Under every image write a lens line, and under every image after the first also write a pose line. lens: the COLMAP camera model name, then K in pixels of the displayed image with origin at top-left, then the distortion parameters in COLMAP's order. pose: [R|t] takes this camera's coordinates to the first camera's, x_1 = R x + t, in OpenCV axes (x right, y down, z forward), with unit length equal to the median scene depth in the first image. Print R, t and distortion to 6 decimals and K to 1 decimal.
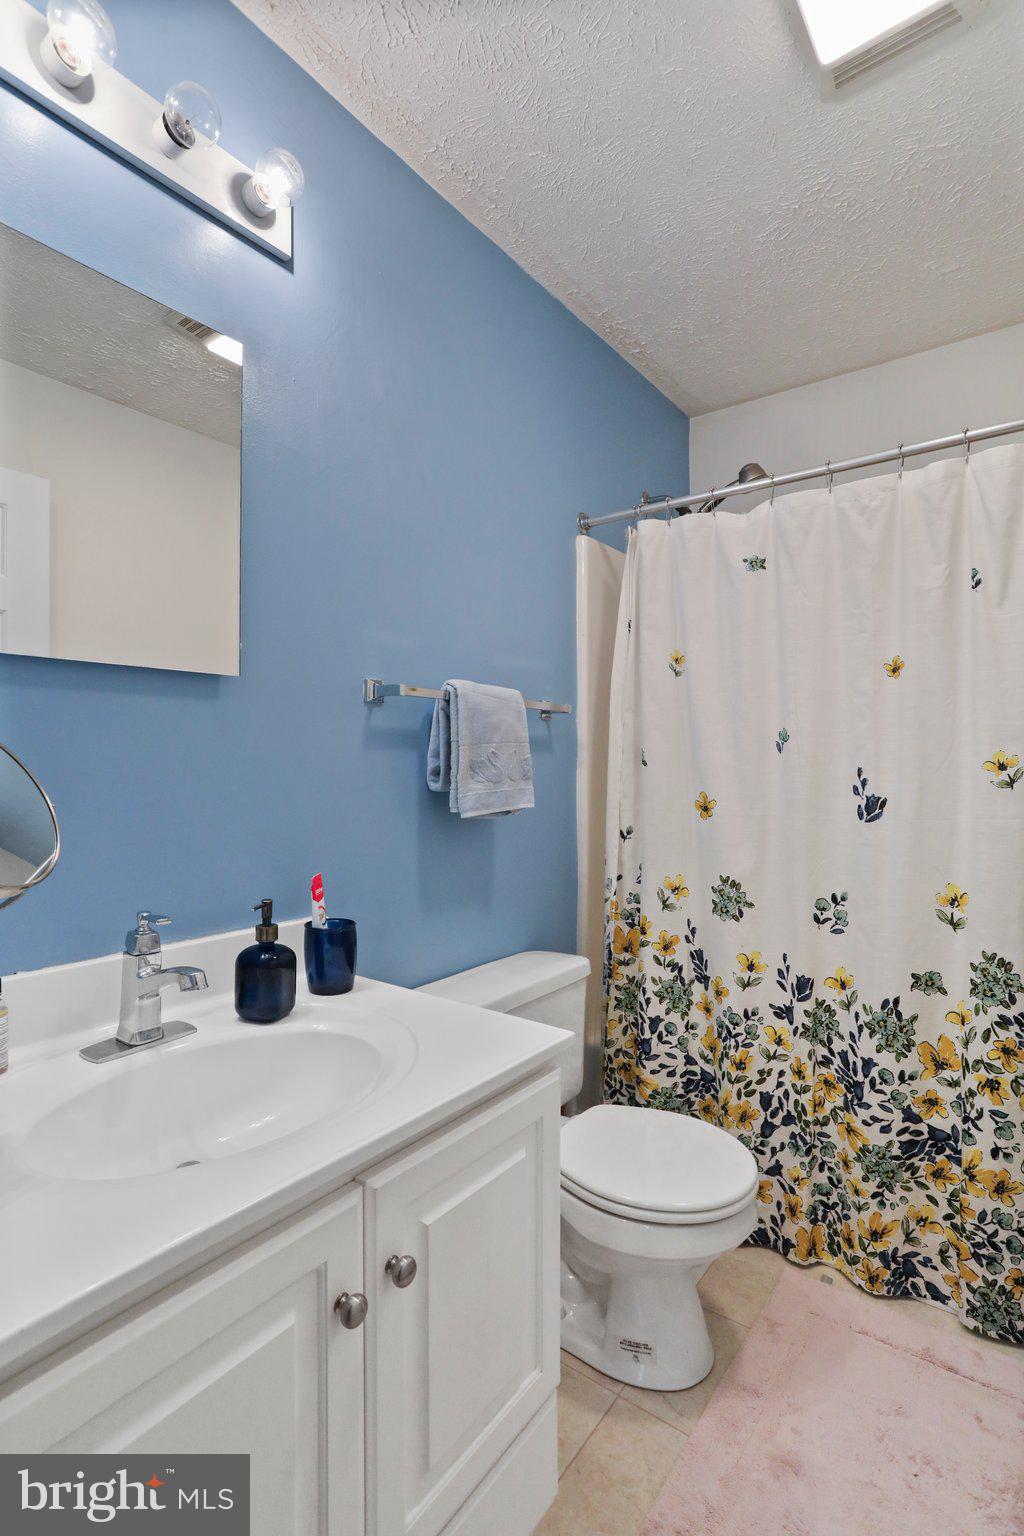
lens RADIAL K [[743.5, 0, 507.3], [0, 743.5, 766.1], [0, 0, 1]] dist [-0.030663, 0.014075]
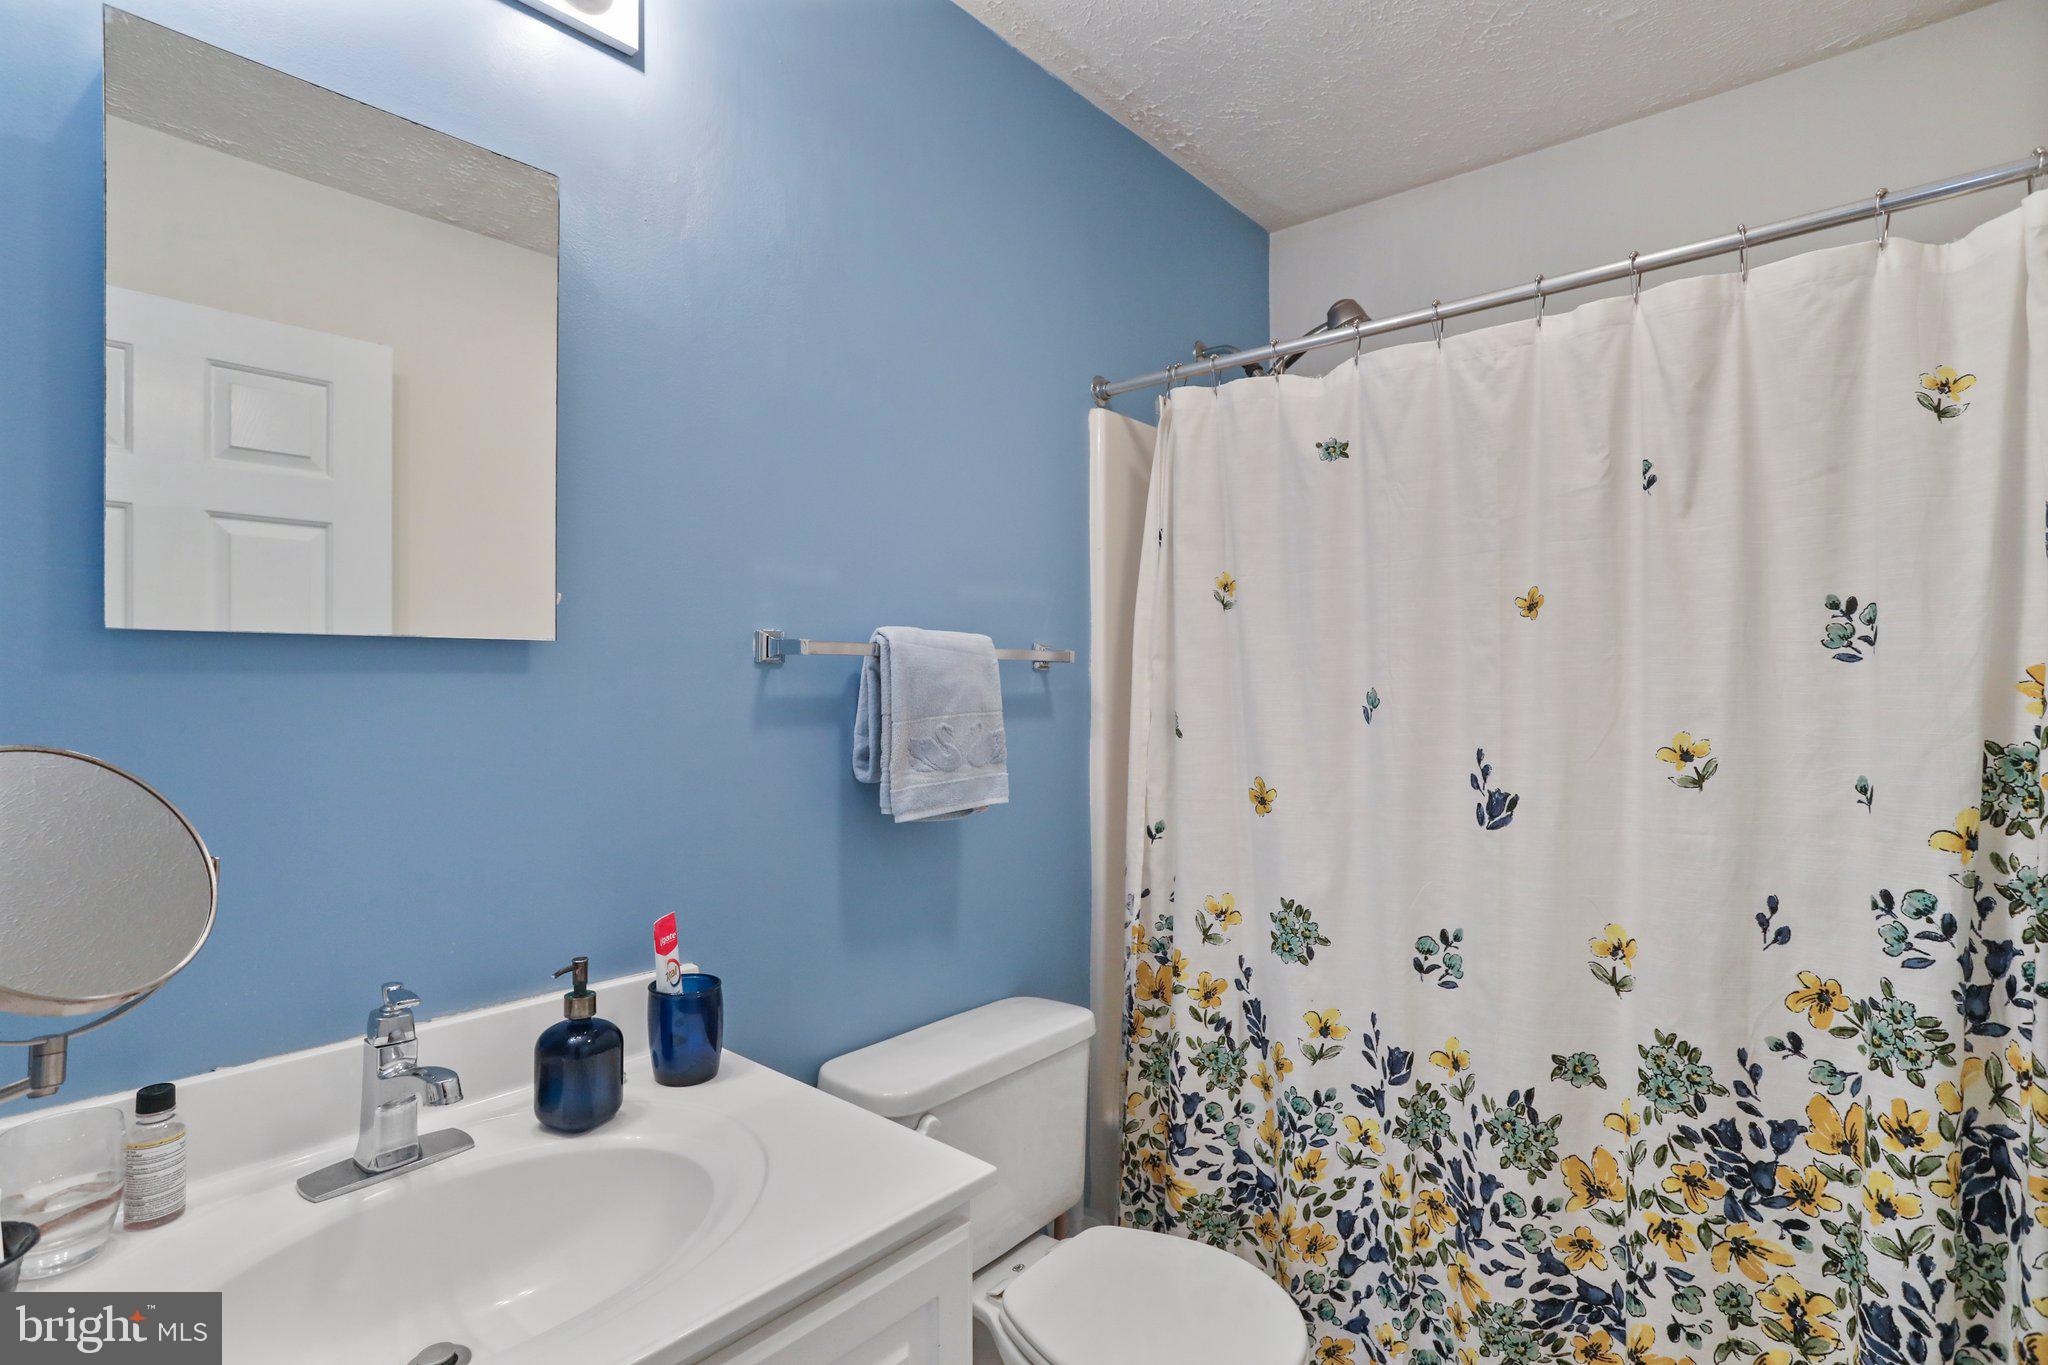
lens RADIAL K [[991.3, 0, 1025.0], [0, 991.3, 679.2], [0, 0, 1]] dist [-0.030663, 0.014075]
pose [[0.997643, -0.000725, -0.068608, 0.118789], [0.000615, 0.999998, -0.001620, -0.061541], [0.068609, 0.001574, 0.997642, 0.058209]]
